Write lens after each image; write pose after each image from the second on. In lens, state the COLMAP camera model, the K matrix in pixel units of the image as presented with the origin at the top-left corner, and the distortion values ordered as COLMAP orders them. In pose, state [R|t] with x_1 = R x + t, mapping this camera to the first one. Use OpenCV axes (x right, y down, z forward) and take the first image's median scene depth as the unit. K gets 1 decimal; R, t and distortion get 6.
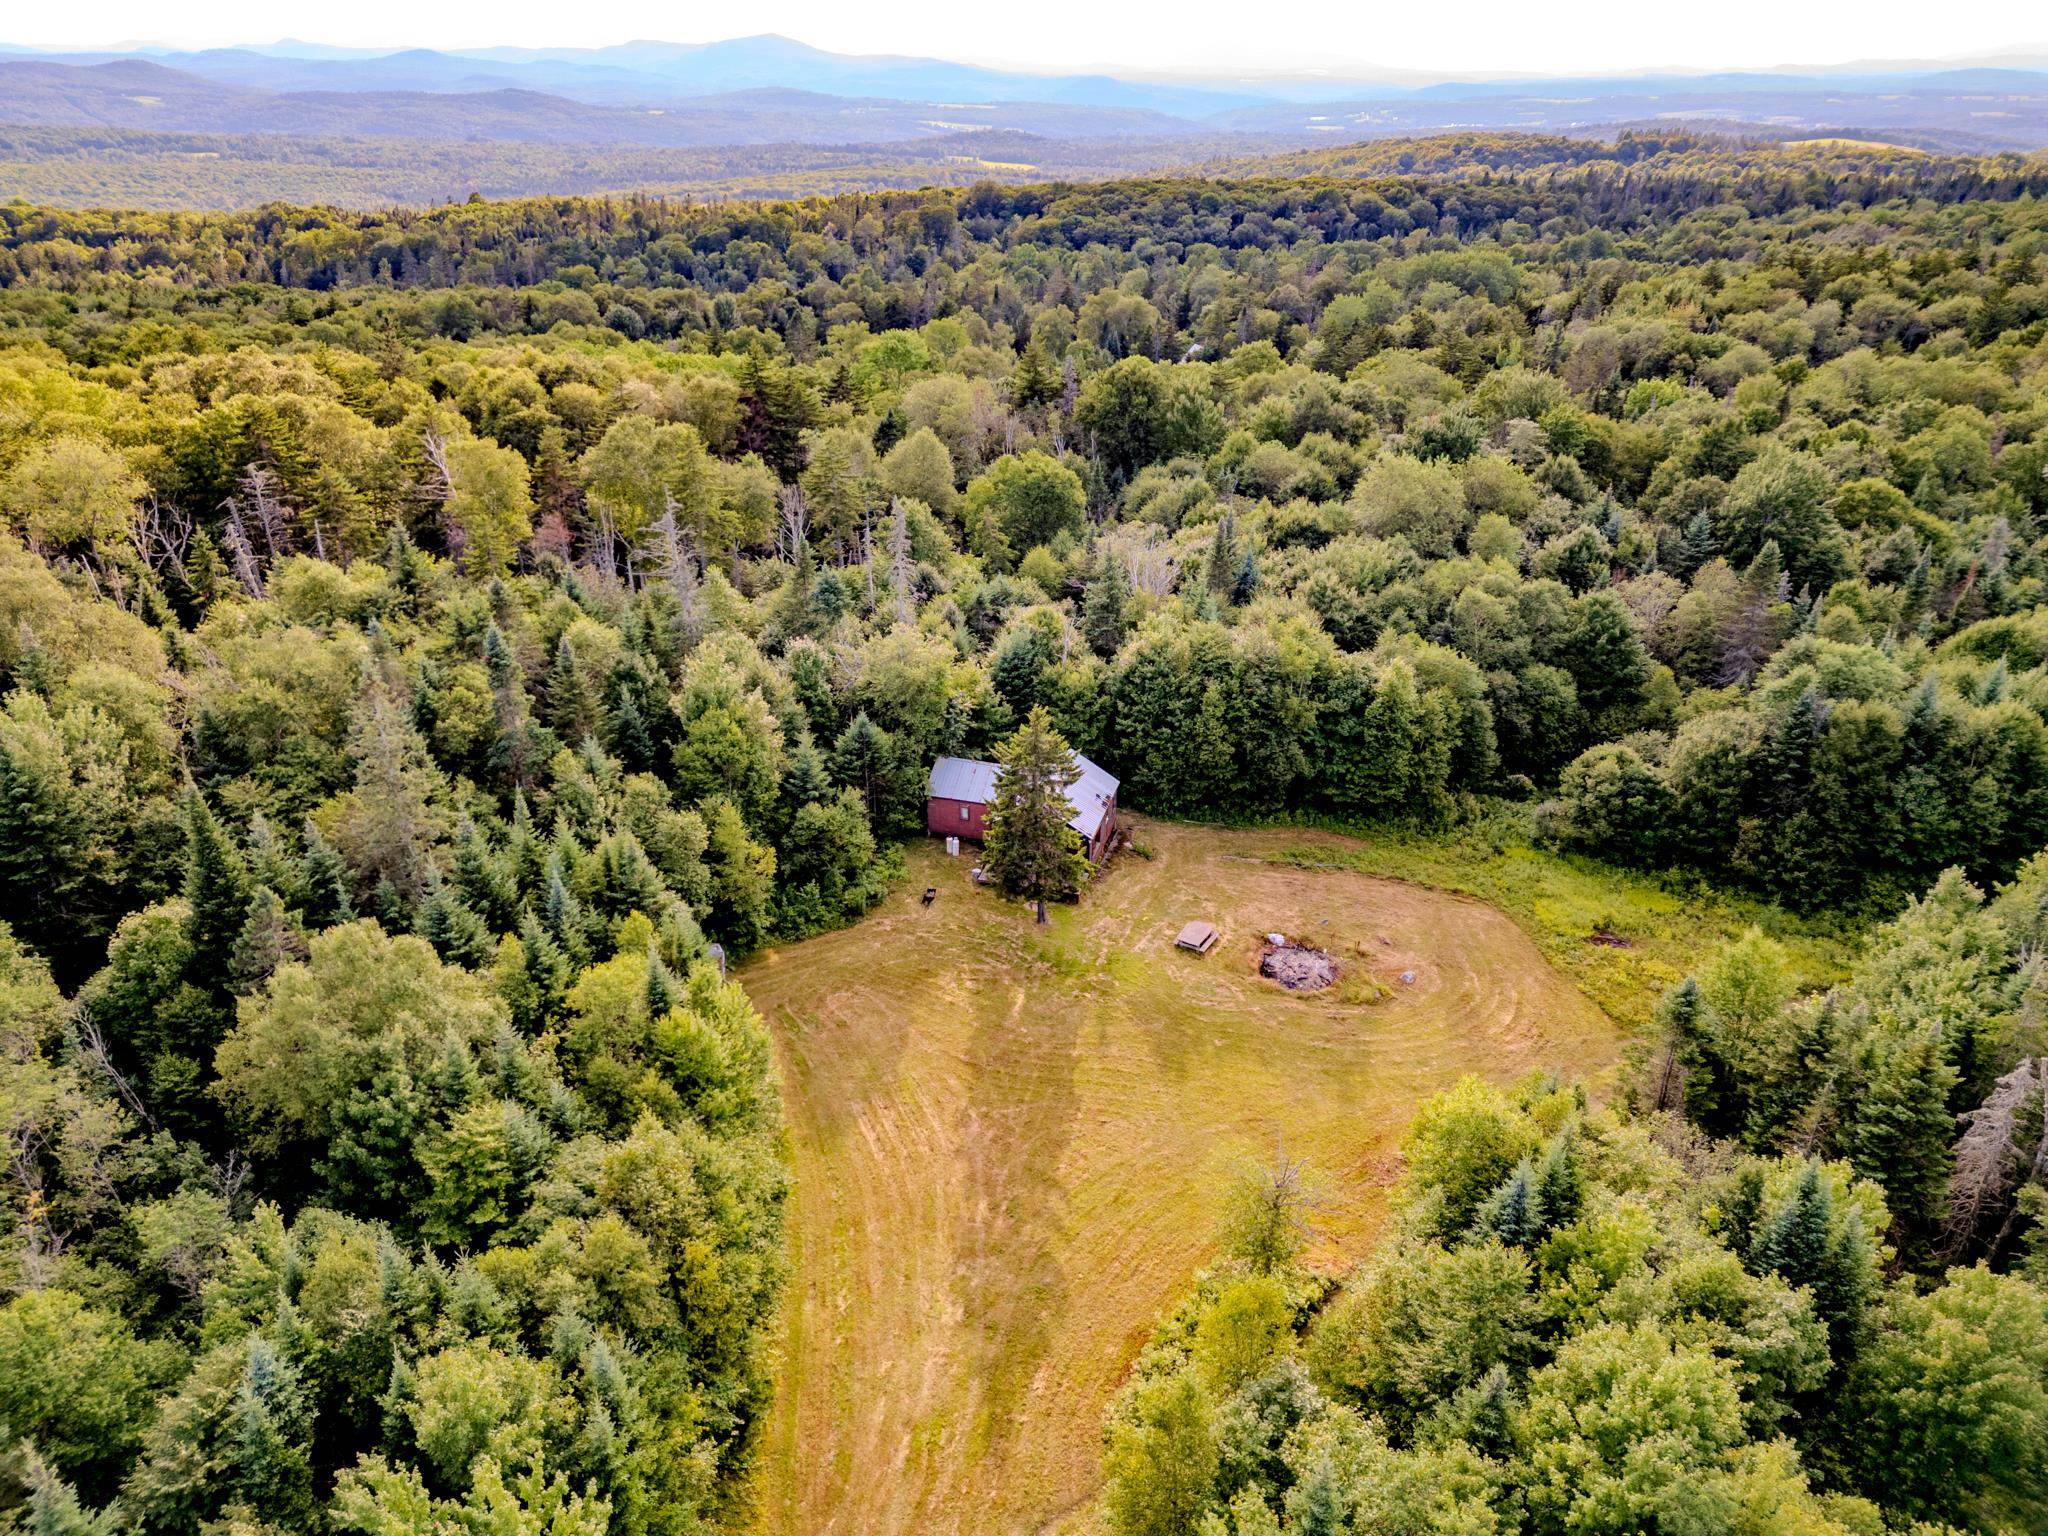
lens RADIAL K [[1400.5, 0, 1019.3], [0, 1400.5, 762.0], [0, 0, 1]] dist [0.063063, -0.066879]
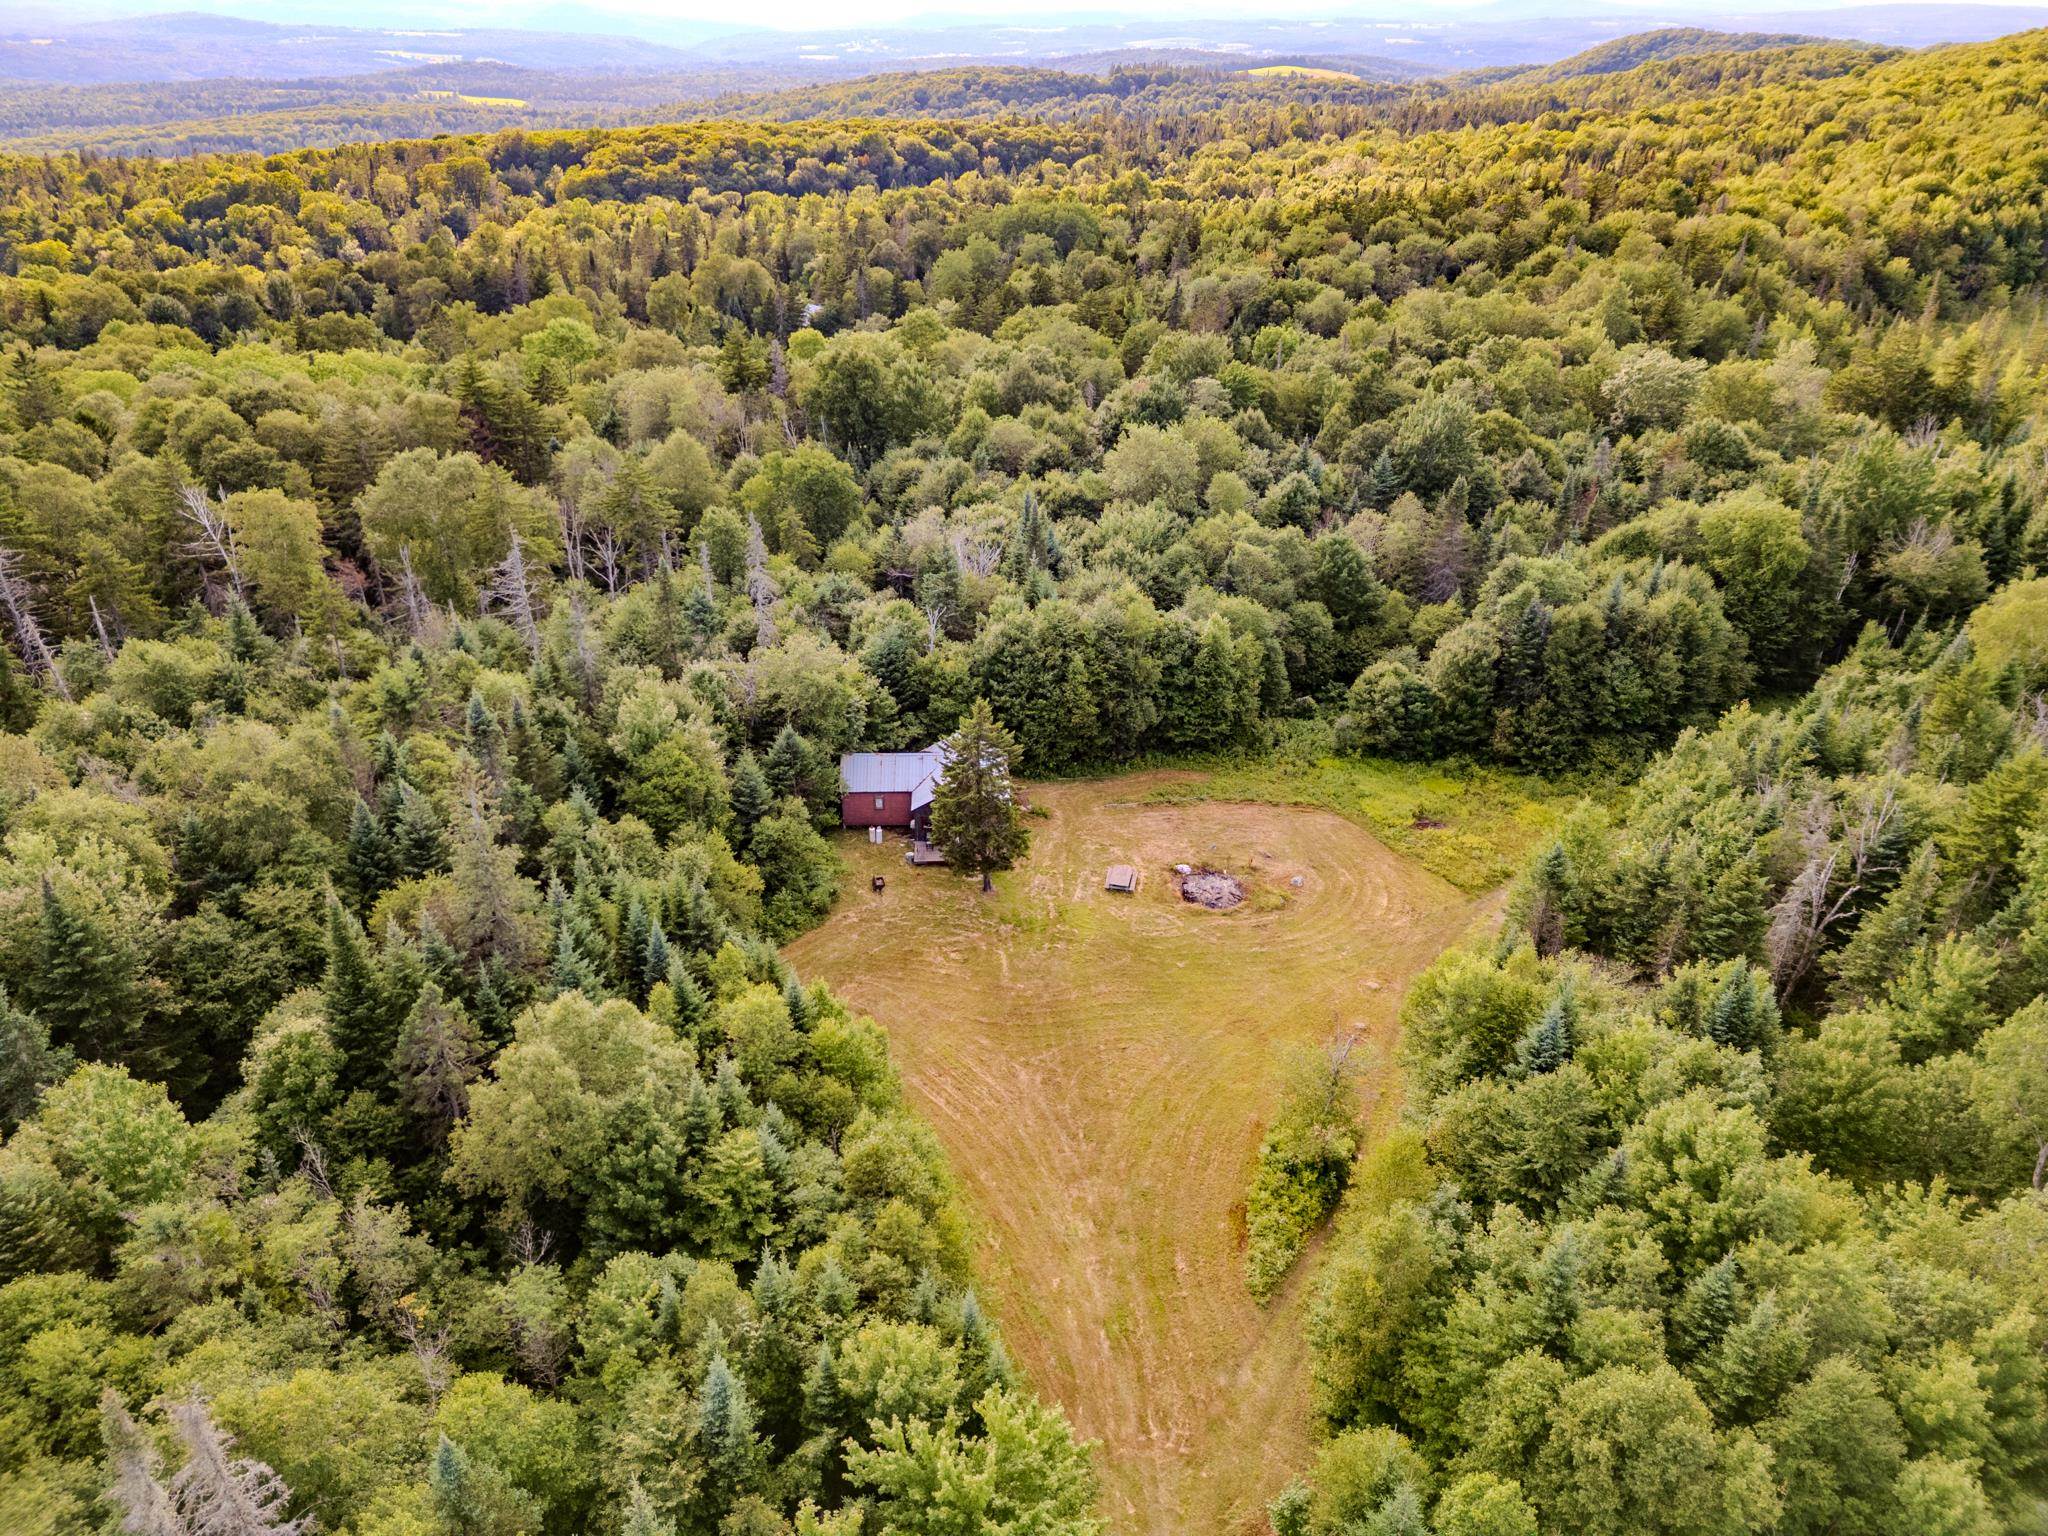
lens RADIAL K [[1396.3, 0, 1008.0], [0, 1396.3, 768.1], [0, 0, 1]] dist [0.048415, -0.038379]
pose [[0.951324, -0.148375, 0.270123, -0.172662], [0.136013, 0.988636, 0.064030, -0.033985], [-0.276554, -0.024173, 0.960694, -0.045866]]
